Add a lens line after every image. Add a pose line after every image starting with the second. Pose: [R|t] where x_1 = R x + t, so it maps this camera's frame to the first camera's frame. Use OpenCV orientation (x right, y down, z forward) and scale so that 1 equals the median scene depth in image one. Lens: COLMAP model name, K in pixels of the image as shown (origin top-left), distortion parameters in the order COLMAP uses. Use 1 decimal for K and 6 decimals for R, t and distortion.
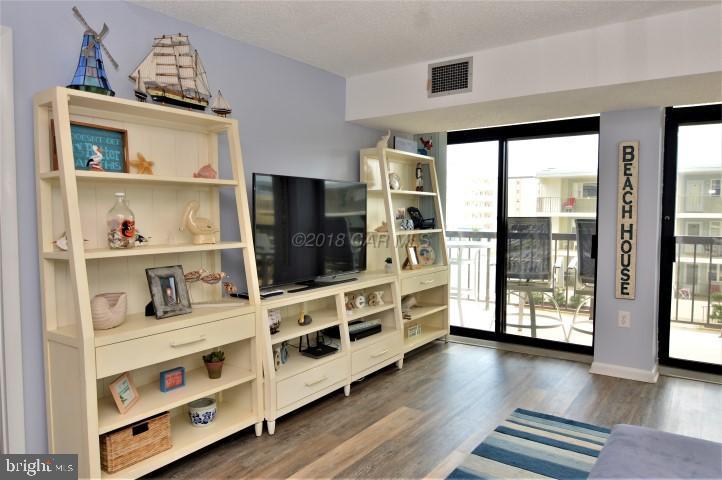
lens RADIAL K [[496.0, 0, 357.2], [0, 496.0, 239.5], [0, 0, 1]] dist [-0.006479, -0.003558]
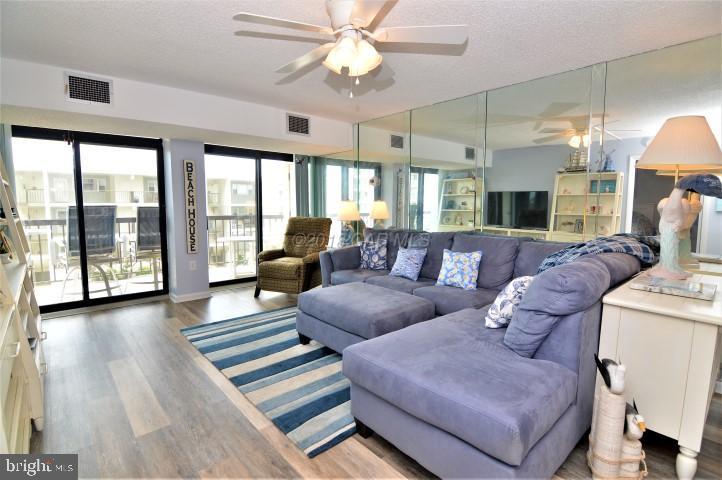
lens RADIAL K [[352.4, 0, 360.2], [0, 352.4, 238.5], [0, 0, 1]] dist [-0.012298, -0.007633]
pose [[0.215453, -0.096795, 0.971705, -0.540954], [0.050162, 0.994859, 0.087979, -0.008722], [-0.975225, 0.029787, 0.219200, 0.188414]]
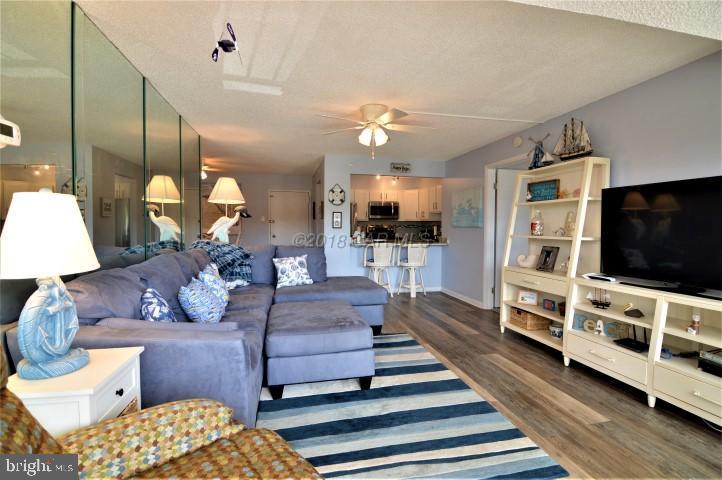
lens RADIAL K [[352.4, 0, 360.3], [0, 352.4, 241.3], [0, 0, 1]] dist [-0.012298, -0.007633]
pose [[-0.670831, 0.023181, -0.741248, 0.833324], [-0.050757, 0.995732, 0.077075, -0.024166], [0.739872, 0.089328, -0.666791, 0.995592]]
